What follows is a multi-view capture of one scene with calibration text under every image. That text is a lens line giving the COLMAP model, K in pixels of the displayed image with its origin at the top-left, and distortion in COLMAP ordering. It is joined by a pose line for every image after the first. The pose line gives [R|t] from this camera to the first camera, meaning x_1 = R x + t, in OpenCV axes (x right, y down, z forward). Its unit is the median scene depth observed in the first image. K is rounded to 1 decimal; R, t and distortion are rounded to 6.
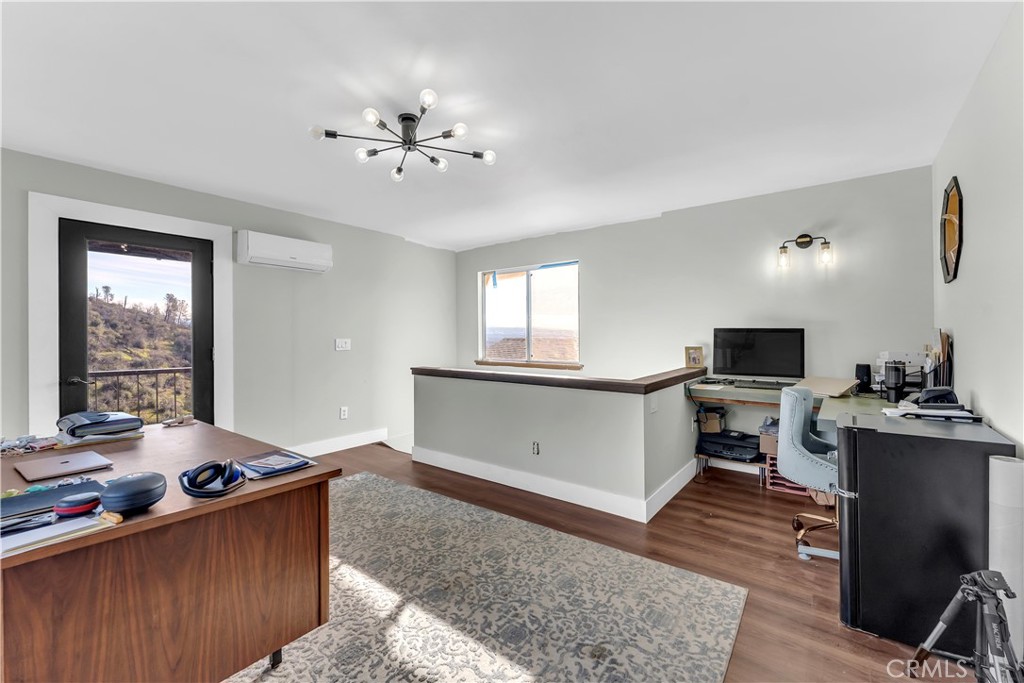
lens RADIAL K [[434.1, 0, 511.4], [0, 434.1, 338.3], [0, 0, 1]] dist [-0.000637, 0.000001]
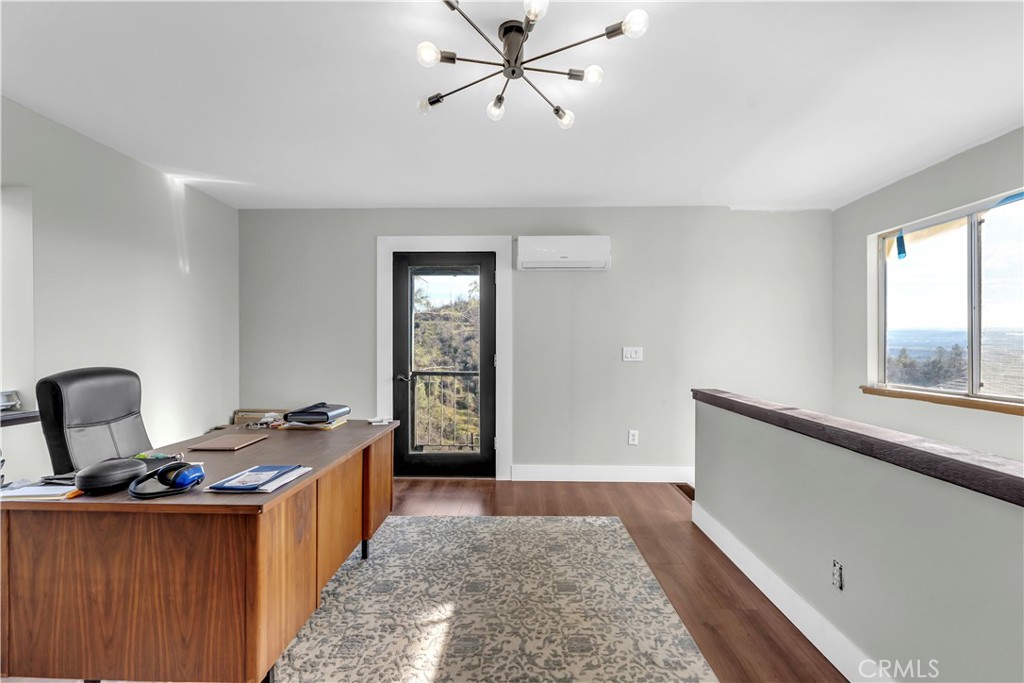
lens RADIAL K [[470.5, 0, 506.6], [0, 470.5, 347.6], [0, 0, 1]] dist [0.003356, -0.000900]
pose [[0.581829, 0.009120, -0.813260, 0.346784], [-0.008433, 0.999951, 0.005180, -0.001197], [0.813267, 0.003844, 0.581877, 0.507629]]
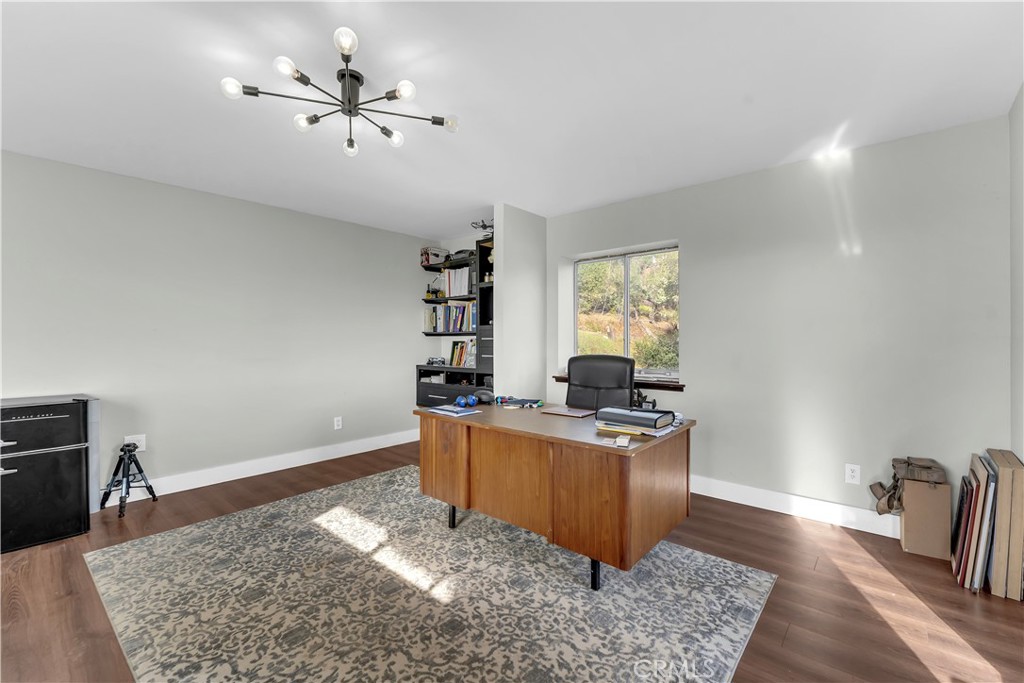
lens RADIAL K [[437.2, 0, 503.8], [0, 437.2, 342.2], [0, 0, 1]] dist [-0.003262, -0.000076]
pose [[-0.996700, -0.000421, 0.081175, -0.547670], [0.000407, 0.999948, 0.010175, -0.004378], [-0.081175, 0.010174, -0.996648, 1.665427]]
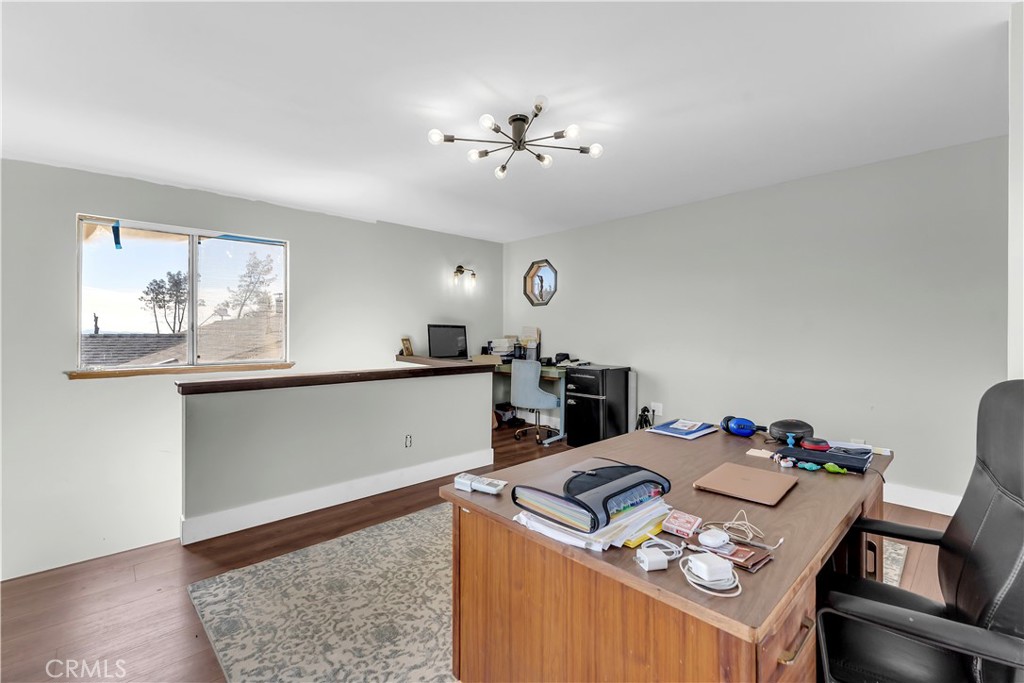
lens RADIAL K [[434.1, 0, 508.2], [0, 434.1, 327.8], [0, 0, 1]] dist [-0.000637, 0.000001]
pose [[0.167242, 0.007976, 0.985884, -1.169695], [-0.001346, 0.999968, -0.007862, -0.002940], [-0.985915, -0.000012, 0.167247, 0.784462]]
